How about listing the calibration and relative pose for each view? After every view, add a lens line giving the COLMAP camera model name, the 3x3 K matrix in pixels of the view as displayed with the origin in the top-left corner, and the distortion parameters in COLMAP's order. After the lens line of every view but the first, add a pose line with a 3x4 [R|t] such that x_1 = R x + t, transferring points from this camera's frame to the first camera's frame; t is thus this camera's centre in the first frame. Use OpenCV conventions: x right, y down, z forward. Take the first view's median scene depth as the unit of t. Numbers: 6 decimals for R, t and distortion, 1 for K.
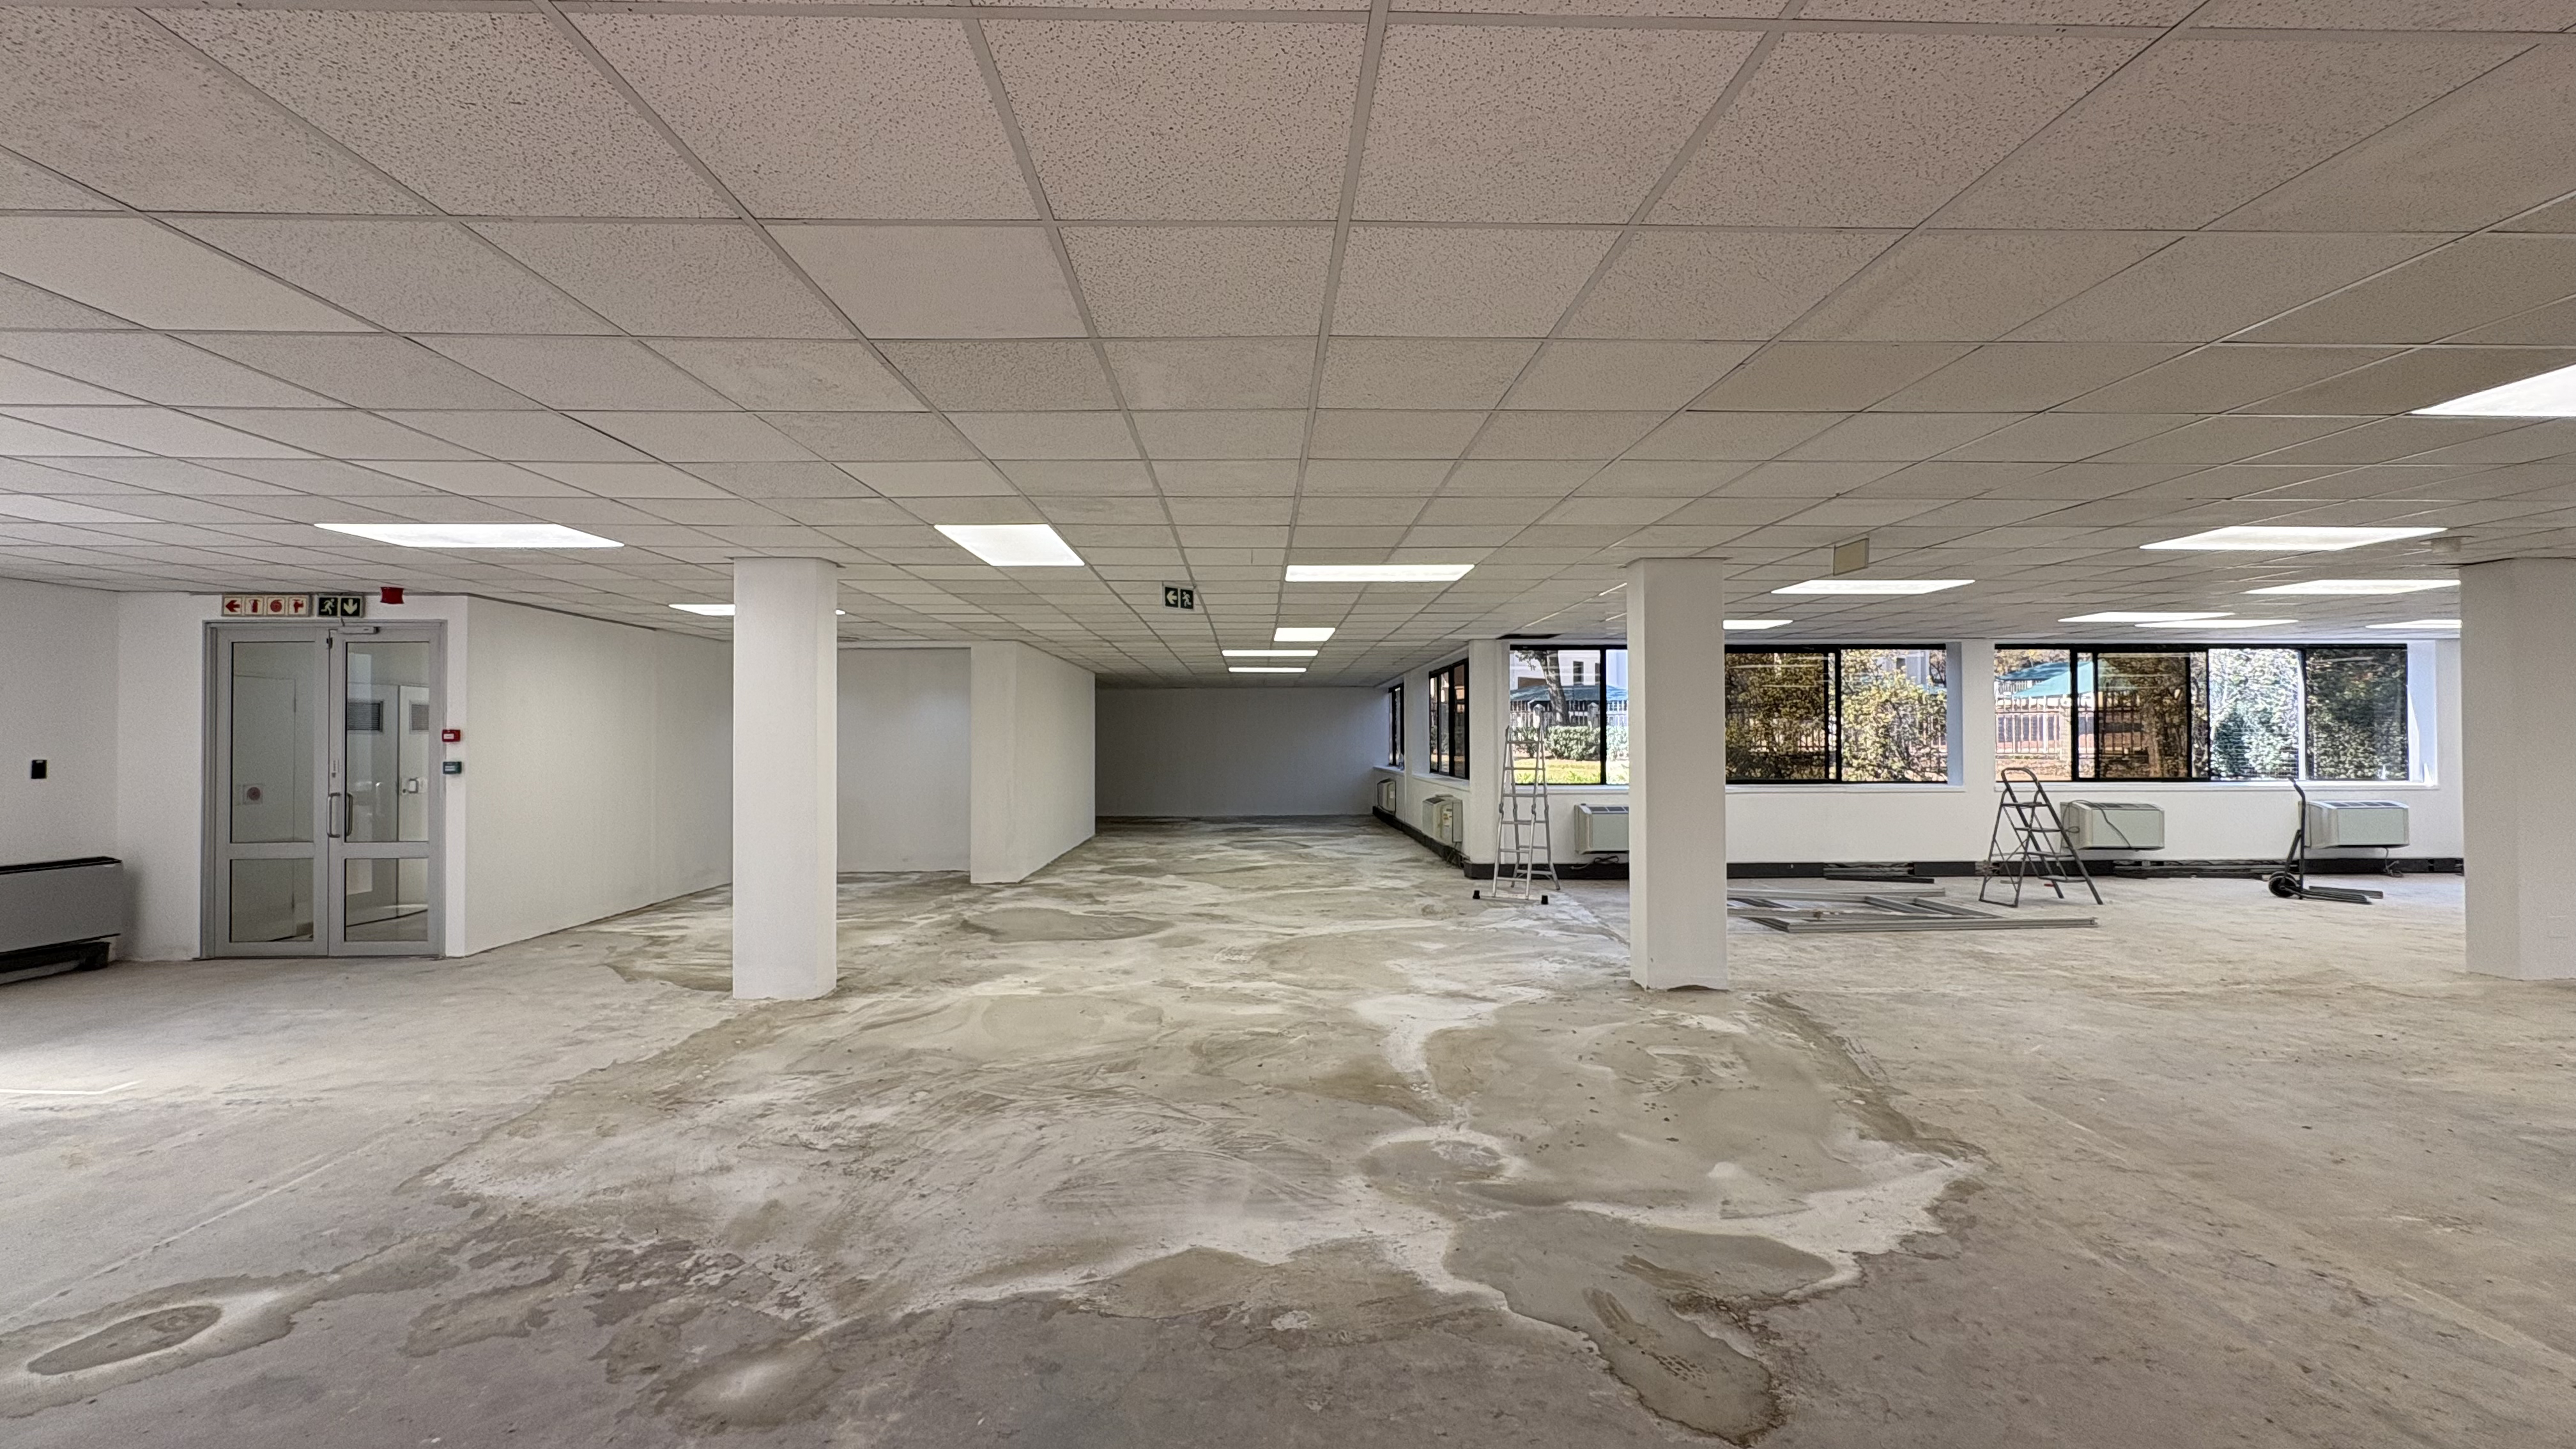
lens RADIAL K [[1024.2, 0, 1283.7], [0, 1024.2, 726.2], [0, 0, 1]] dist [-0.002128, 0.001164]
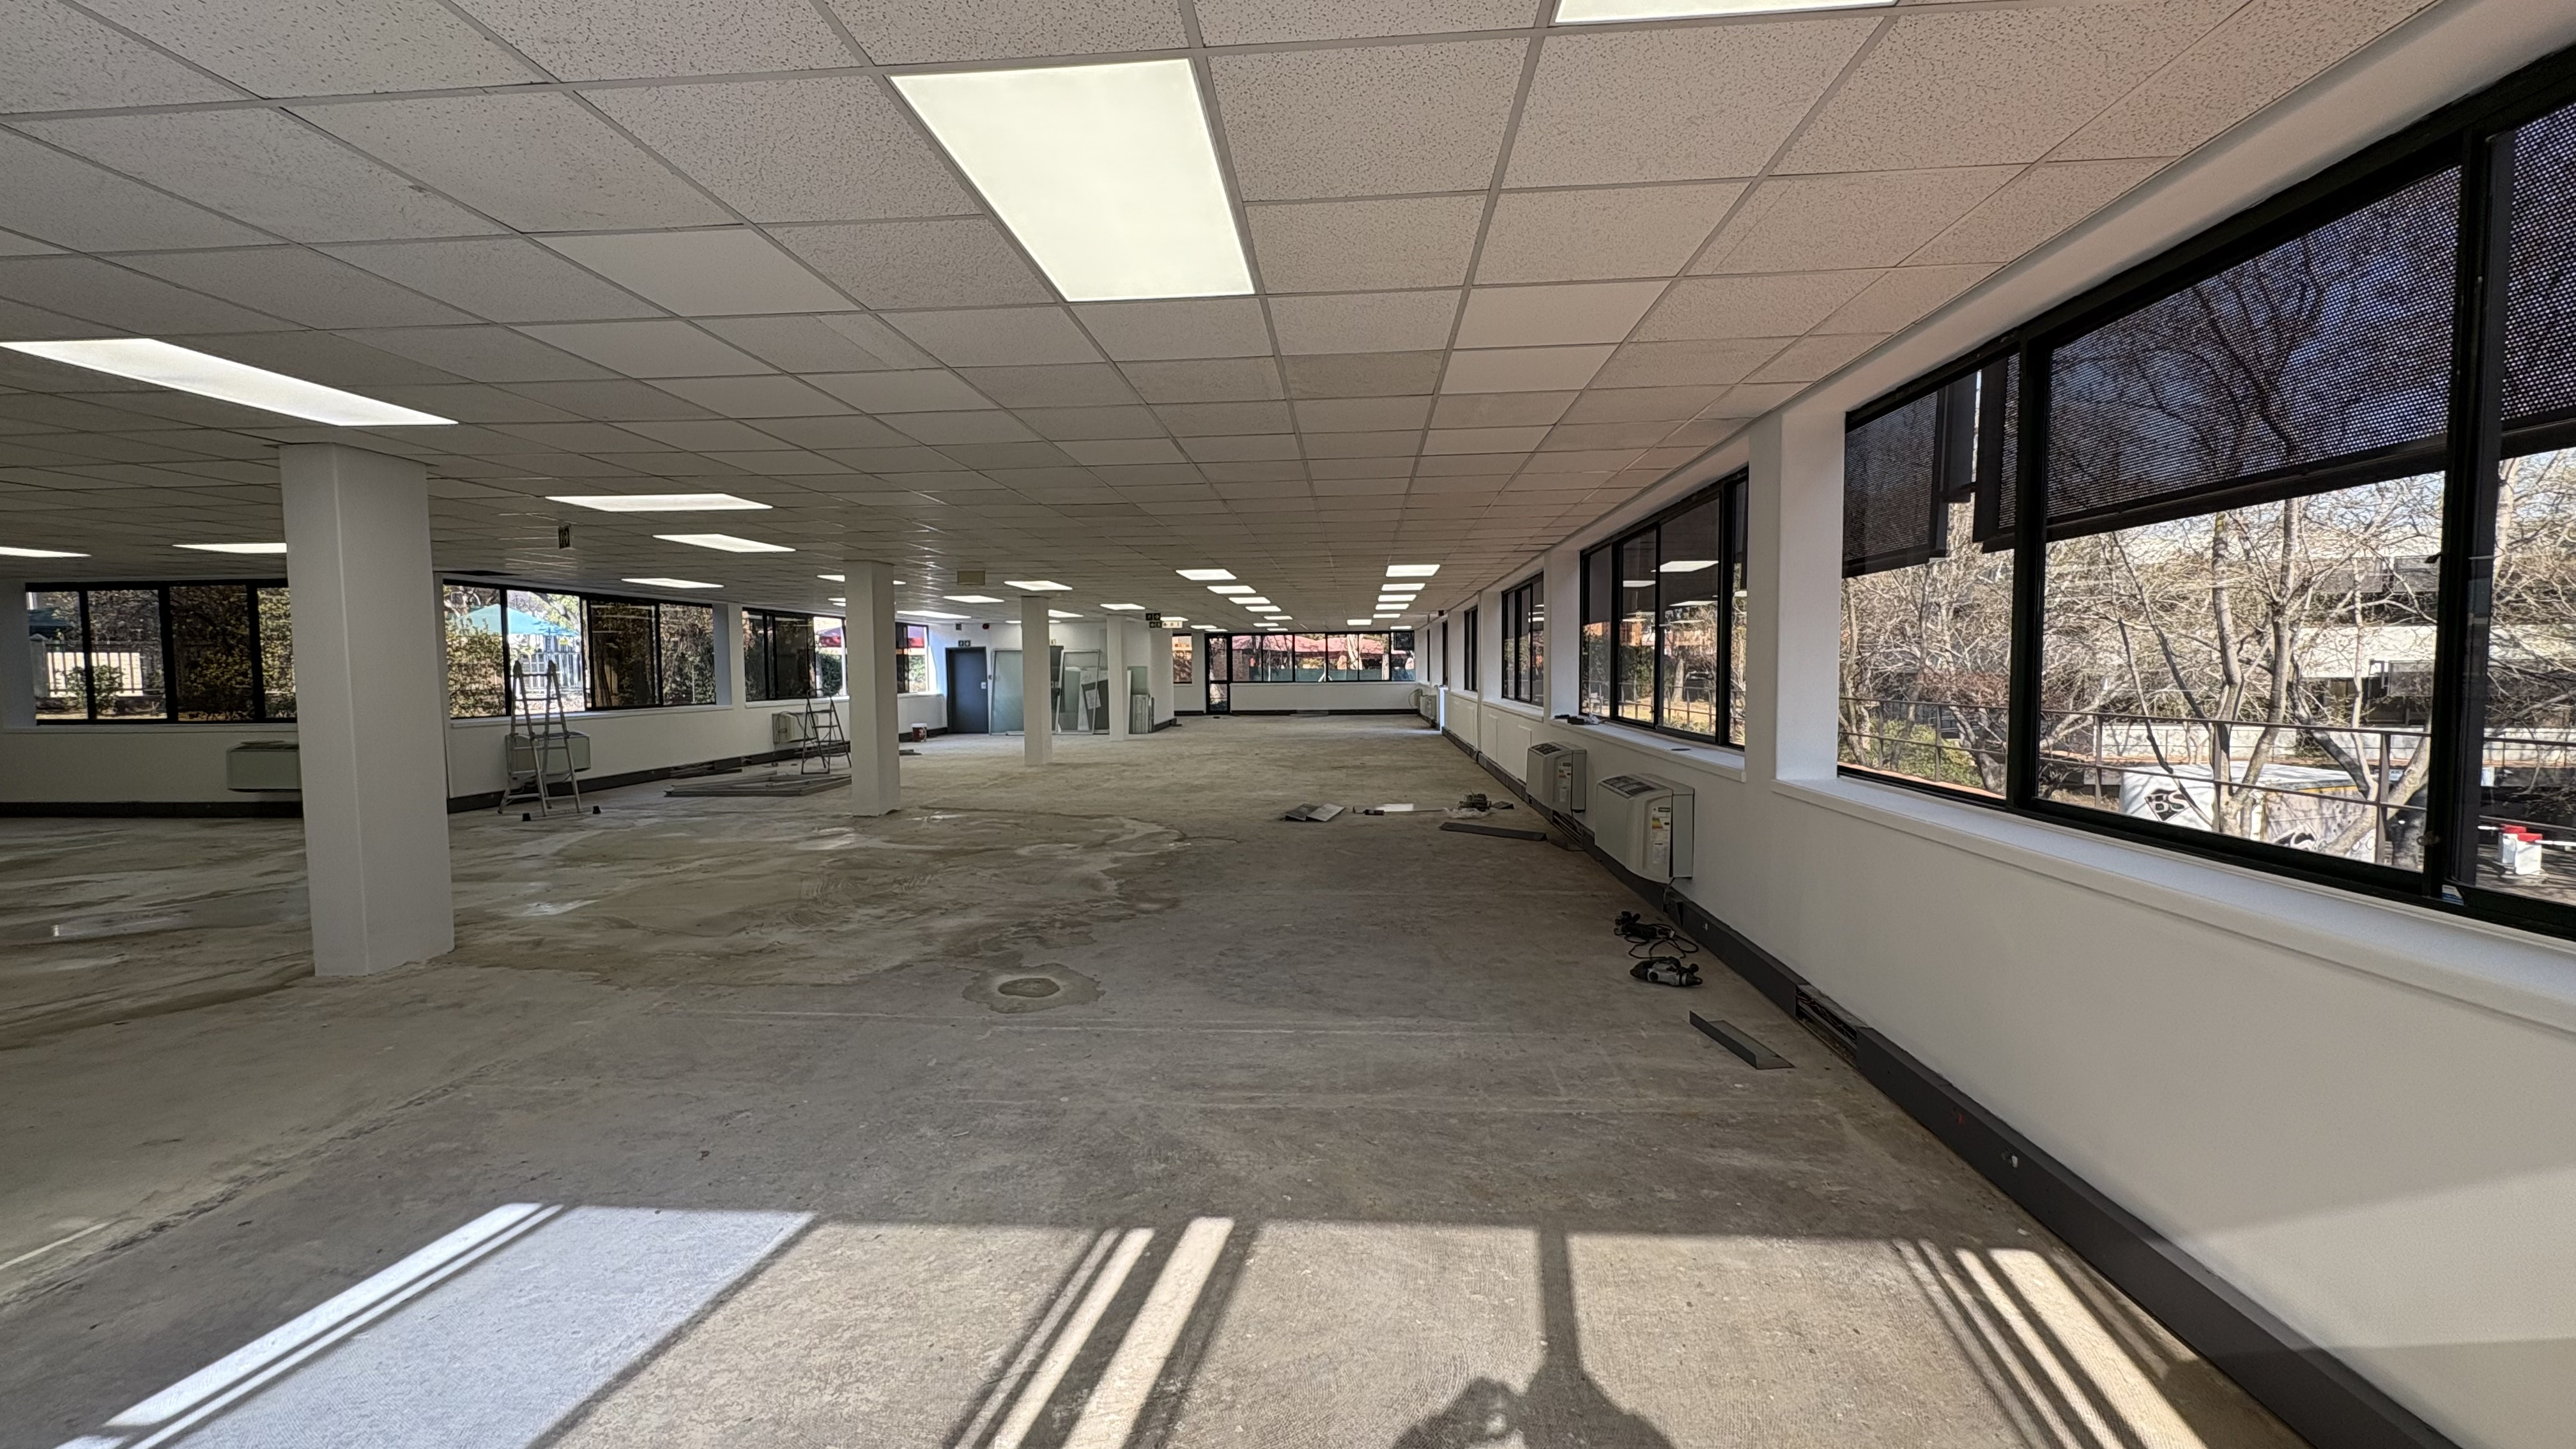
lens RADIAL K [[1024.2, 0, 1284.0], [0, 1024.2, 721.7], [0, 0, 1]] dist [-0.002128, 0.001164]
pose [[0.100321, -0.050448, 0.993675, -1.747492], [-0.002242, 0.998700, 0.050929, 0.017440], [-0.994953, -0.007337, 0.100077, 0.223642]]
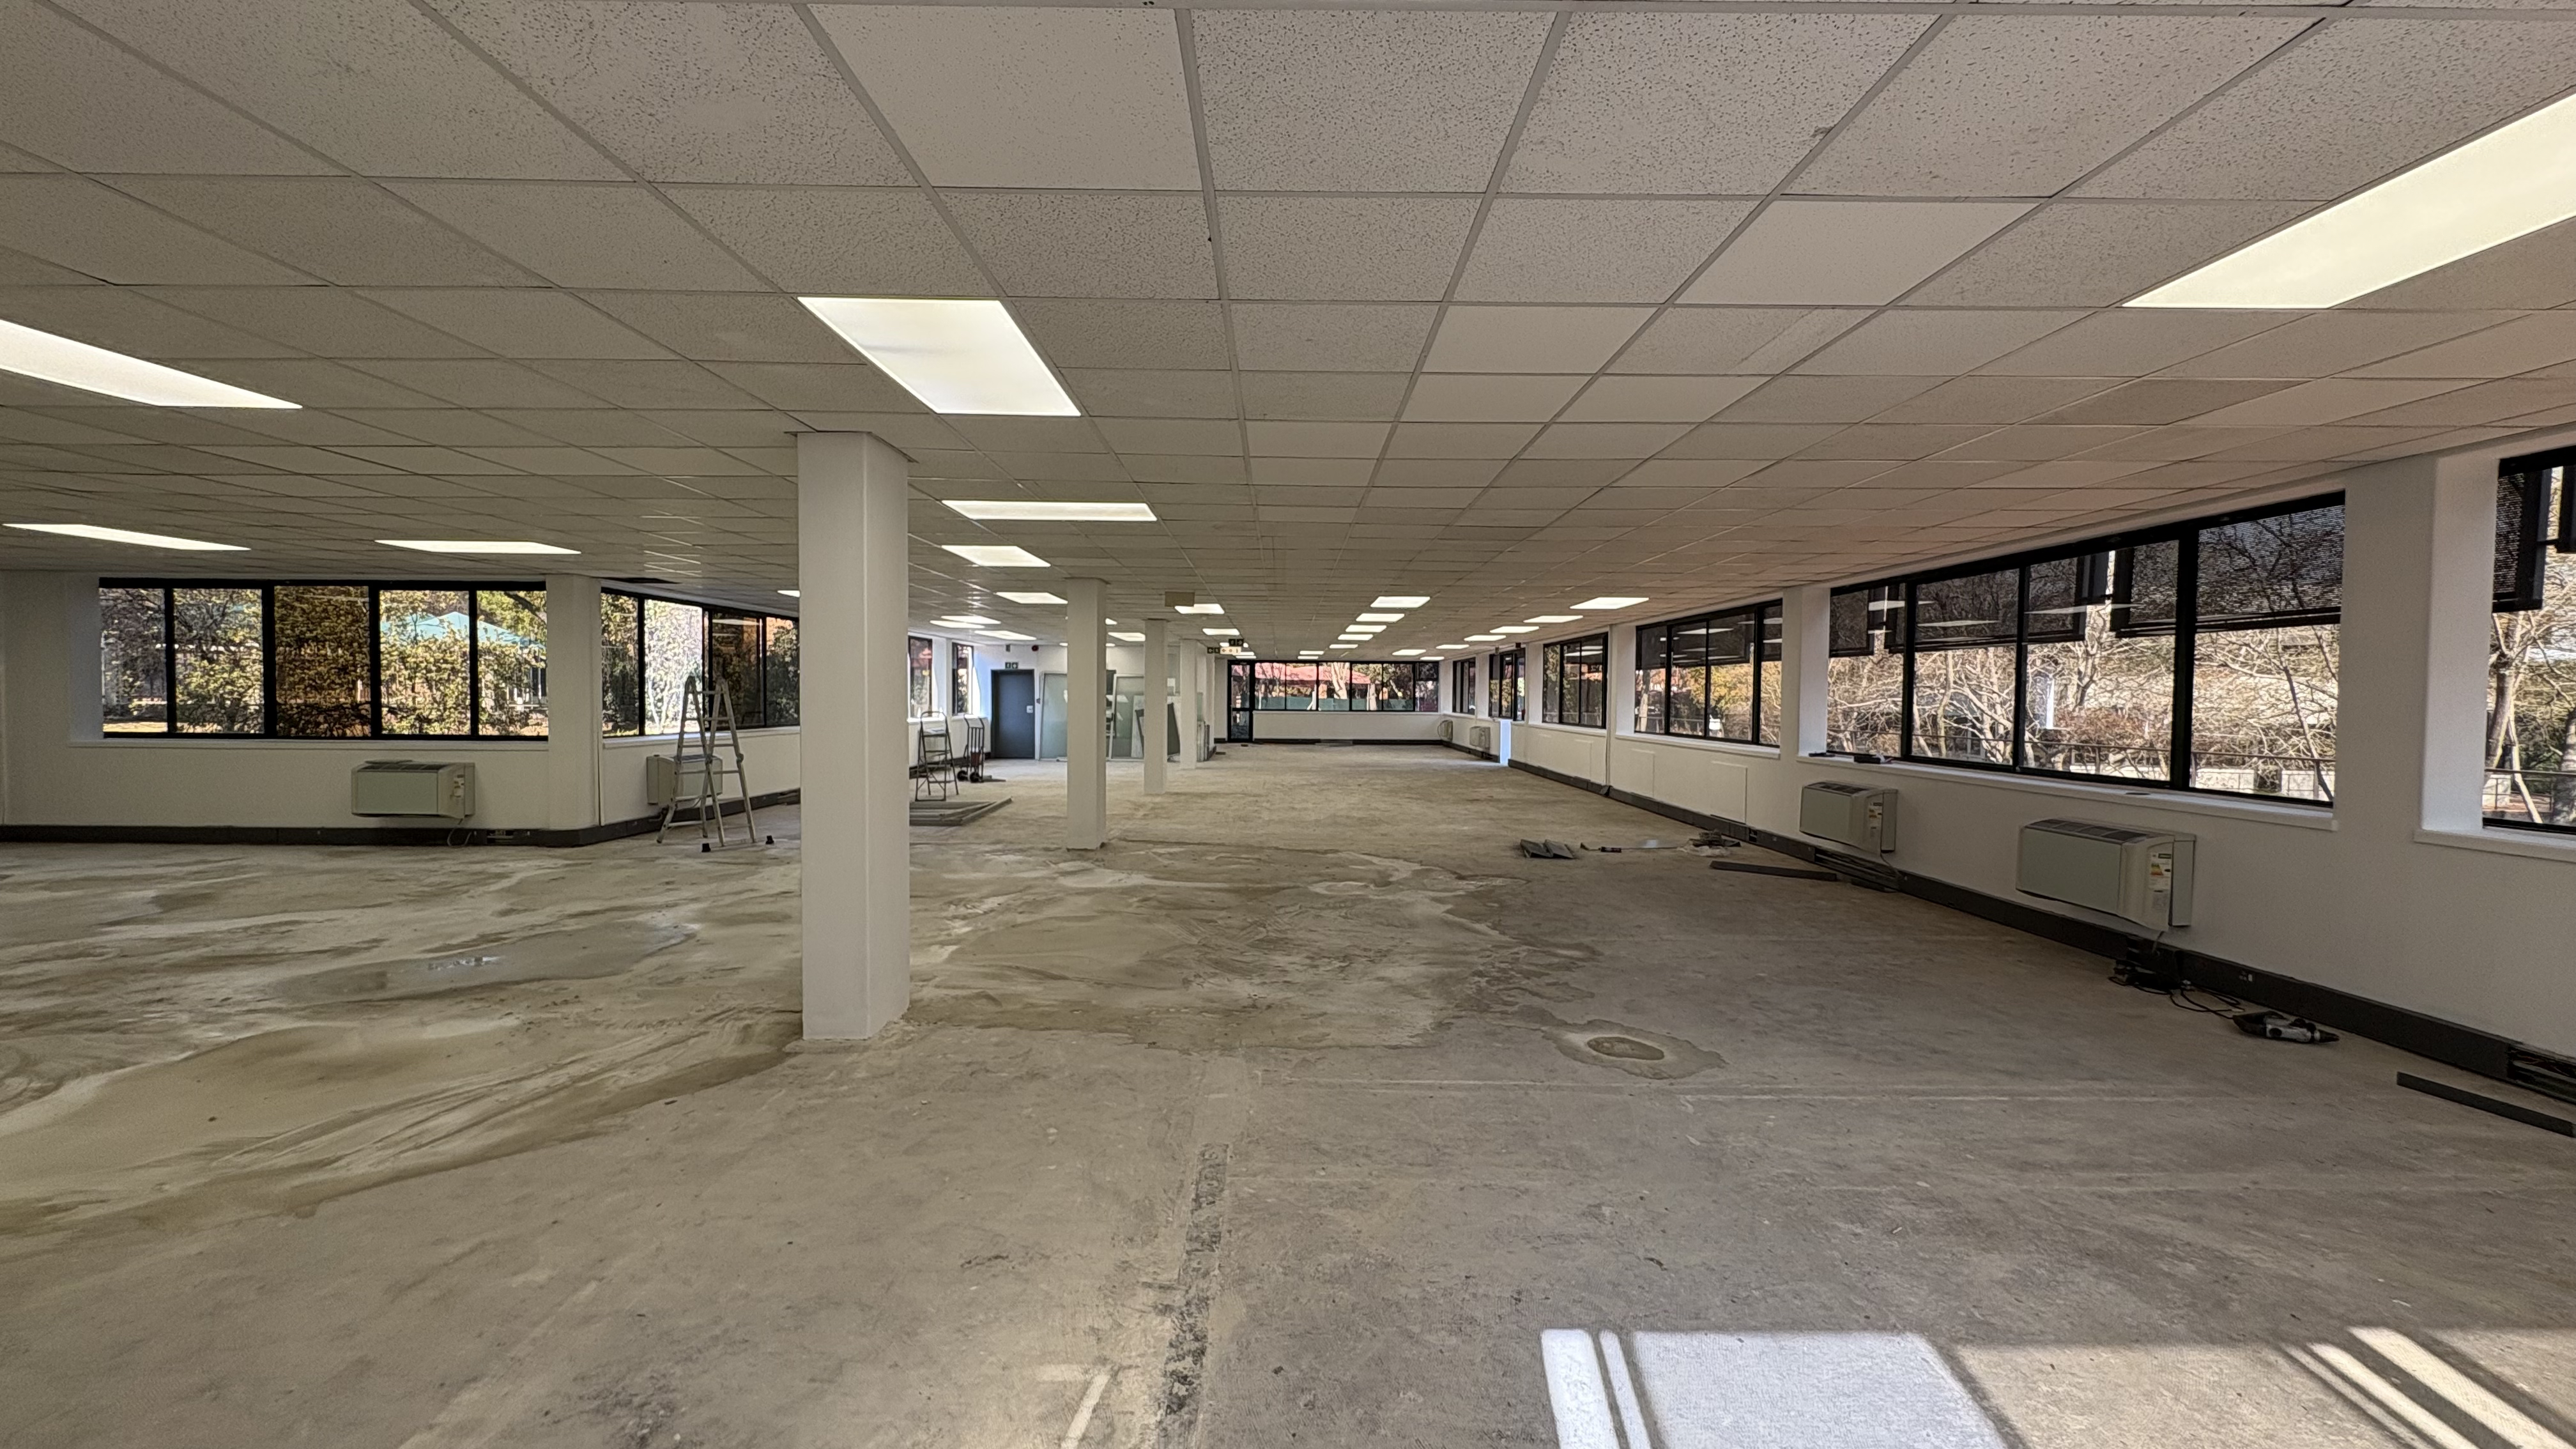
lens RADIAL K [[1024.2, 0, 1284.4], [0, 1024.2, 727.0], [0, 0, 1]] dist [-0.002128, 0.001164]
pose [[0.025962, -0.027887, 0.999274, -1.708481], [-0.020598, 0.999384, 0.028426, 0.019696], [-0.999451, -0.021321, 0.025372, 0.929091]]
